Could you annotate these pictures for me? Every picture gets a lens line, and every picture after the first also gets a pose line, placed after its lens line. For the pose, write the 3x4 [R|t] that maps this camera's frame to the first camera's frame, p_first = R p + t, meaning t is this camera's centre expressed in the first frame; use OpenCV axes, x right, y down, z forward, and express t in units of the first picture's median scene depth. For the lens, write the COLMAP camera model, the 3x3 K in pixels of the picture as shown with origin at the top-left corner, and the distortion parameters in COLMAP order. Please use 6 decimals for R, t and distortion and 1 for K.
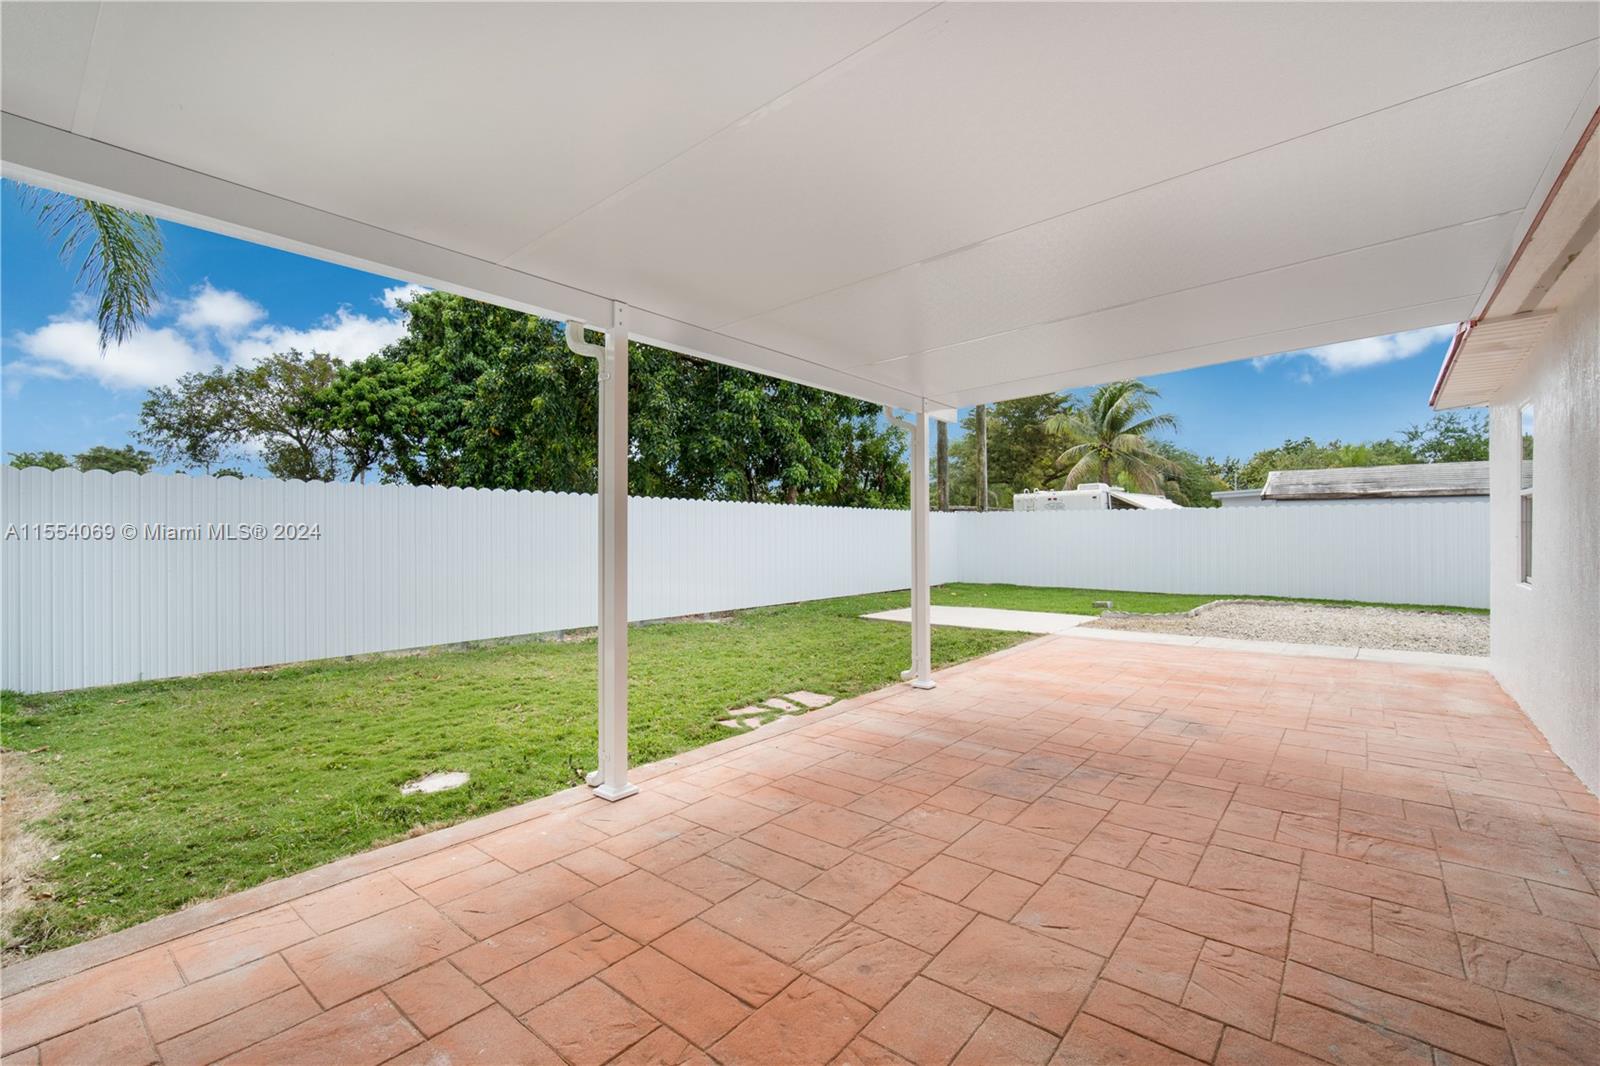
lens RADIAL K [[694.9, 0, 803.1], [0, 694.9, 532.1], [0, 0, 1]] dist [0.002857, 0.000597]
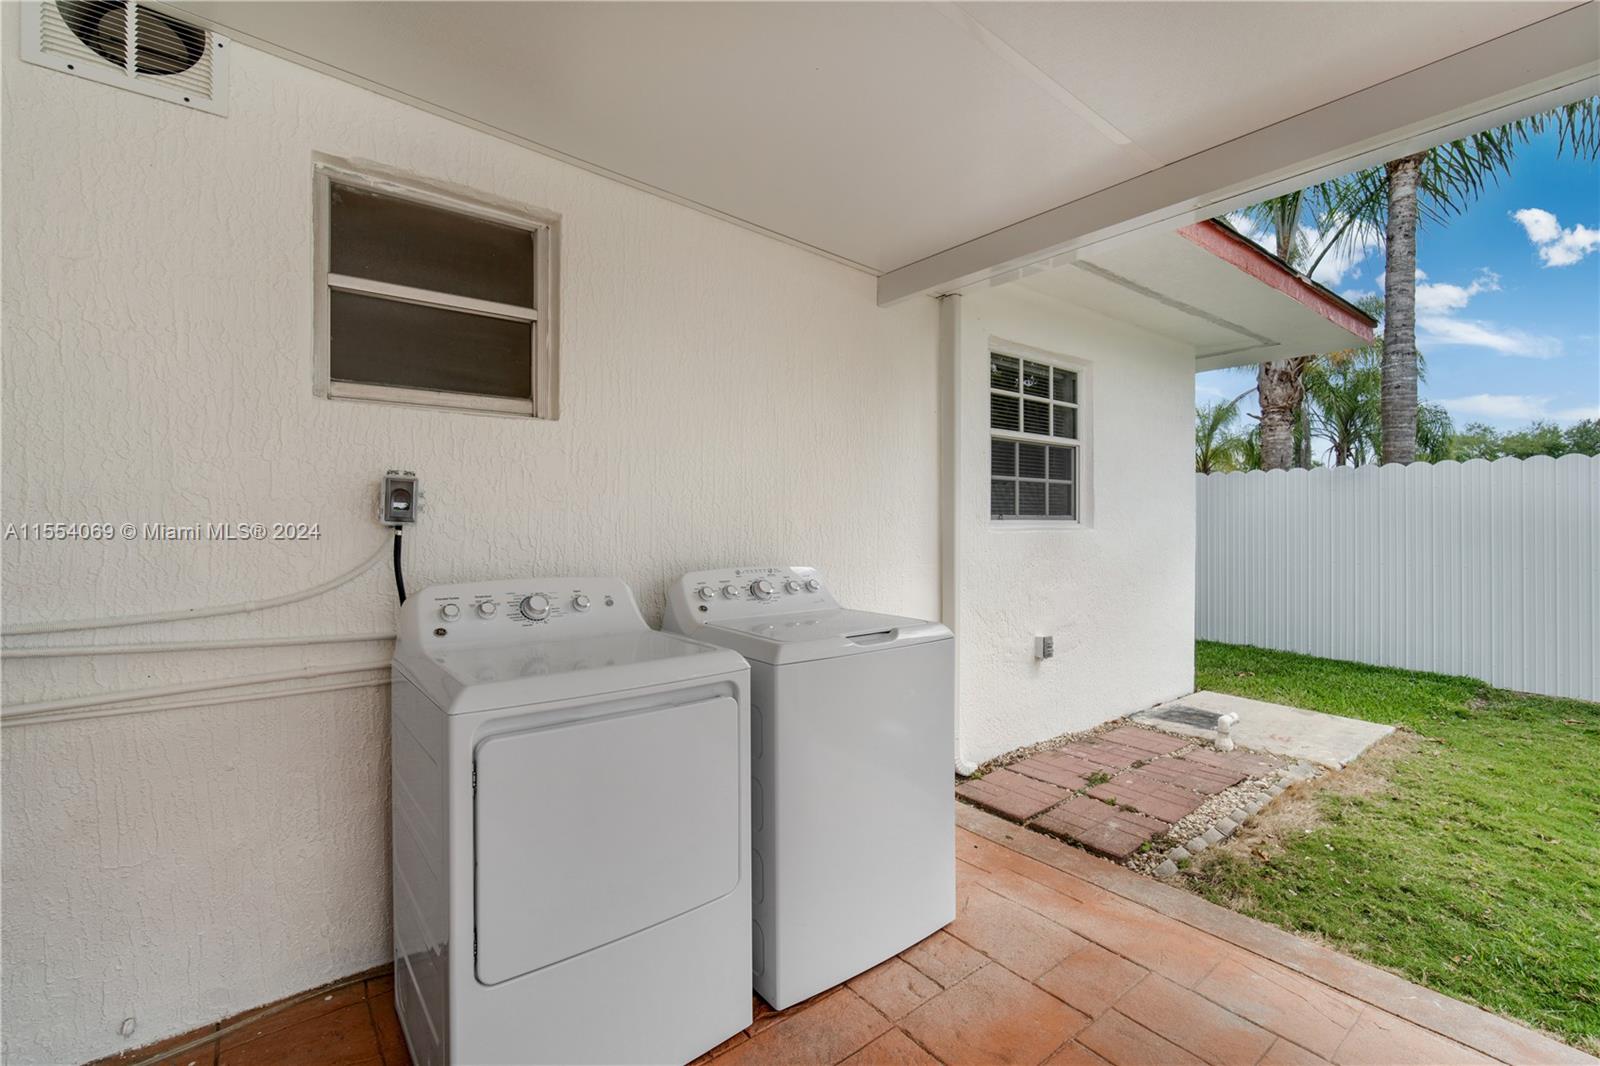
lens RADIAL K [[694.9, 0, 803.5], [0, 694.9, 526.9], [0, 0, 1]] dist [0.002857, 0.000597]
pose [[-0.210809, 0.008574, -0.977490, 0.122905], [-0.002325, 0.999954, 0.009272, -0.006969], [0.977524, 0.004228, -0.210780, 0.442451]]
